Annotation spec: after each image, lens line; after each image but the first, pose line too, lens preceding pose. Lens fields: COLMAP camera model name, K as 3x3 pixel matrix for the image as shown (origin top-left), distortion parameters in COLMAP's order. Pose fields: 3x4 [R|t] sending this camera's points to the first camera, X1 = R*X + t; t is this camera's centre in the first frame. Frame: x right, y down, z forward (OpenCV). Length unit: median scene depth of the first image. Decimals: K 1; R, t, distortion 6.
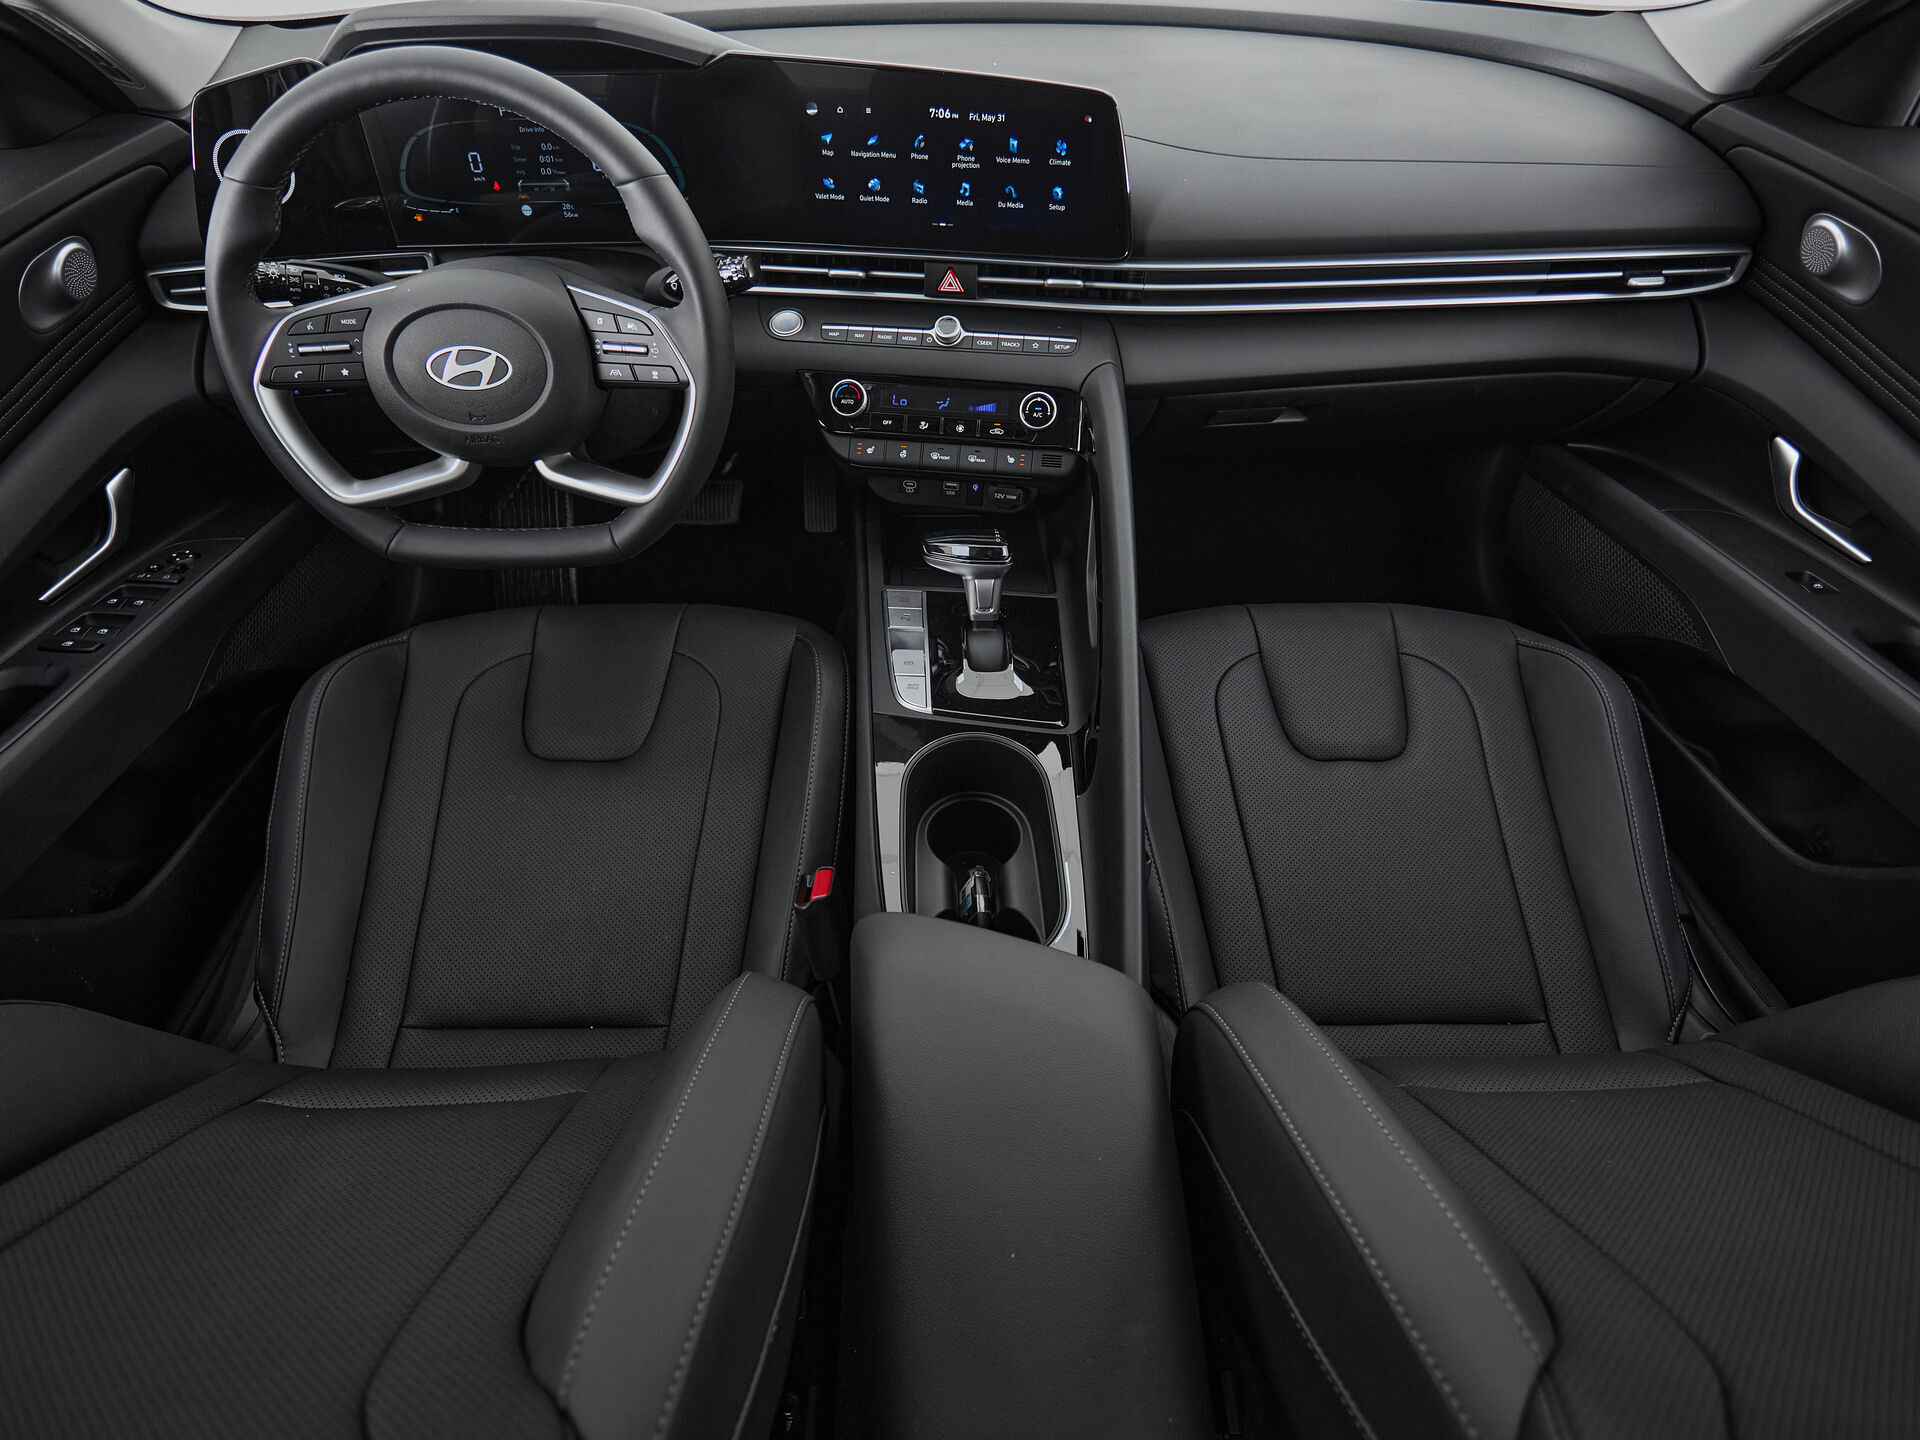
lens RADIAL K [[1043.2, 0, 947.4], [0, 1043.2, 726.6], [0, 0, 1]] dist [-0.004640, 0.000204]
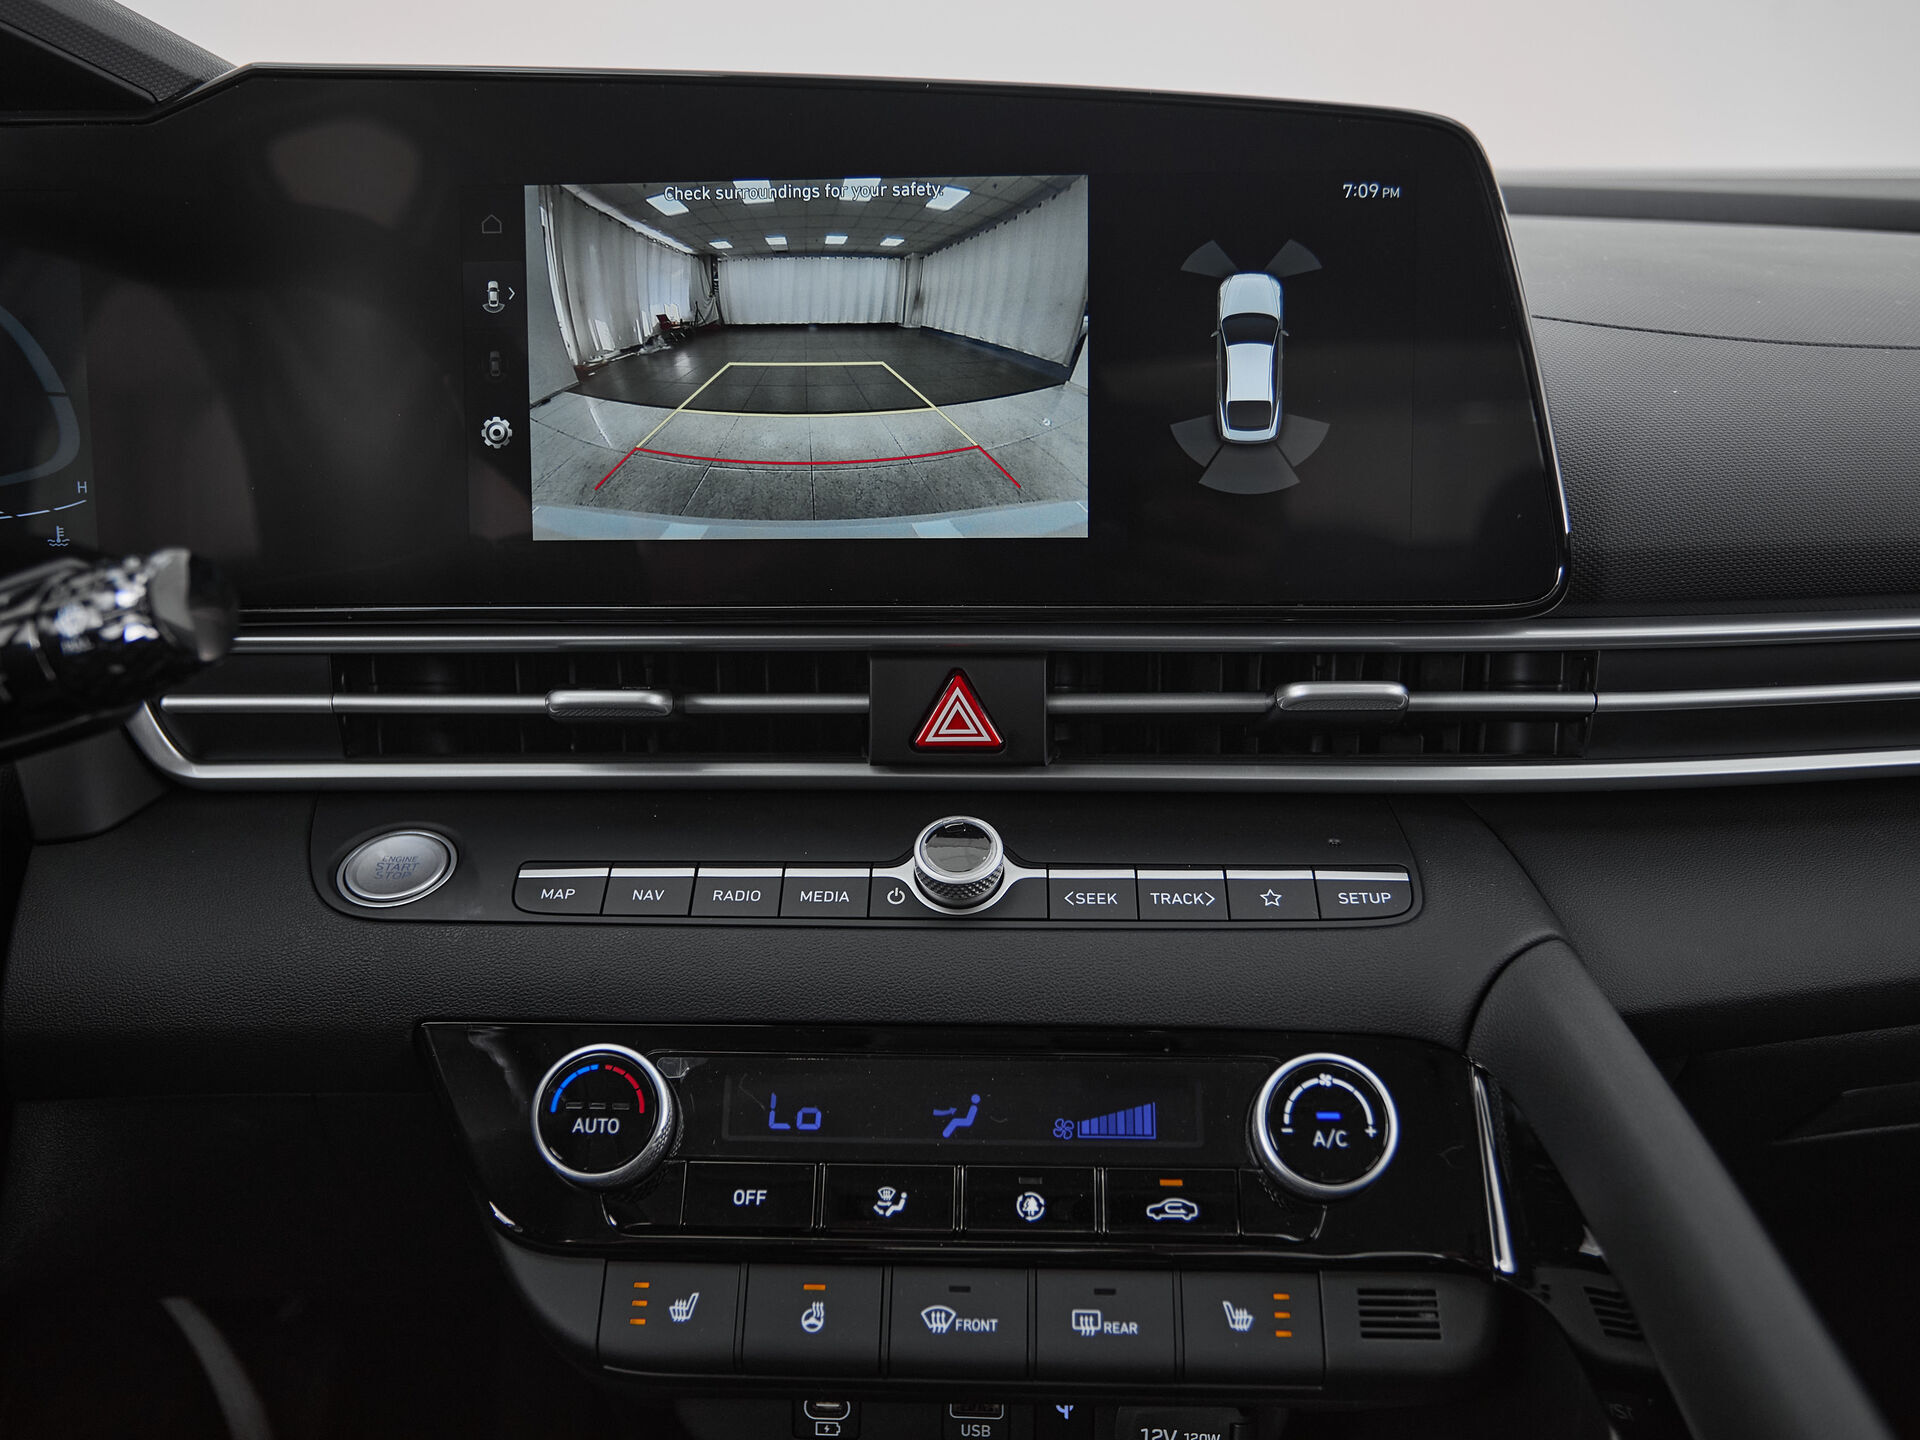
lens RADIAL K [[1730.2, 0, 939.9], [0, 1730.2, 657.9], [0, 0, 1]] dist [-0.035279, 0.029697]
pose [[0.996692, -0.029435, 0.075756, -0.041790], [0.065138, 0.846748, -0.527992, -0.188107], [-0.048605, 0.531180, 0.845864, 0.602995]]
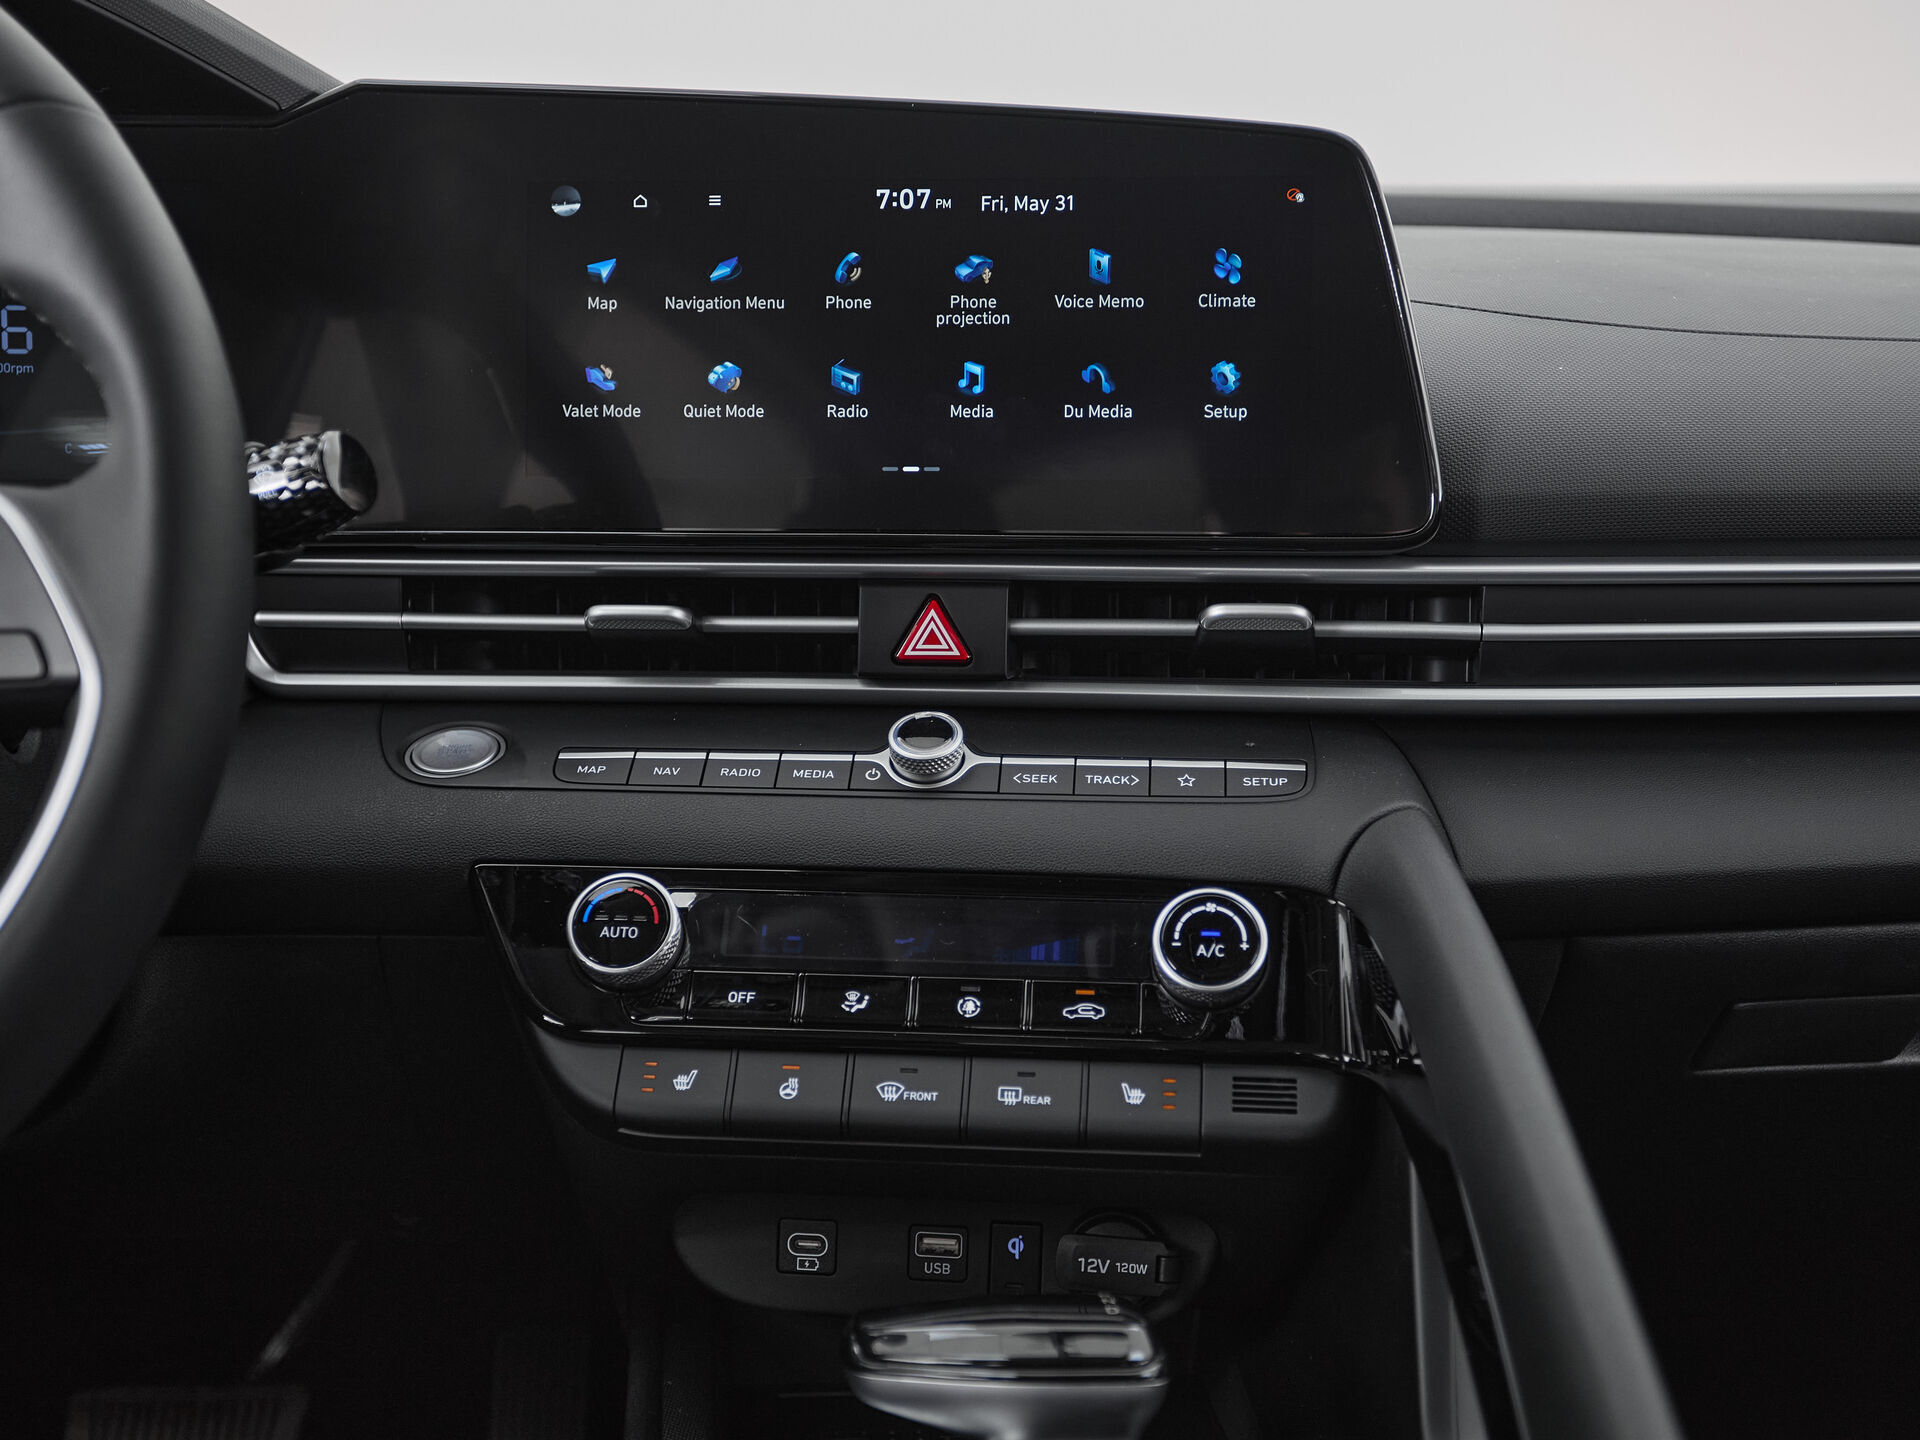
lens RADIAL K [[2449.8, 0, 975.7], [0, 2449.8, 740.1], [0, 0, 1]] dist [0.033315, 0.000000]
pose [[0.999433, -0.006002, 0.033119, -0.010910], [0.024039, 0.816018, -0.577526, 0.086991], [-0.023560, 0.577995, 0.815700, 0.363437]]
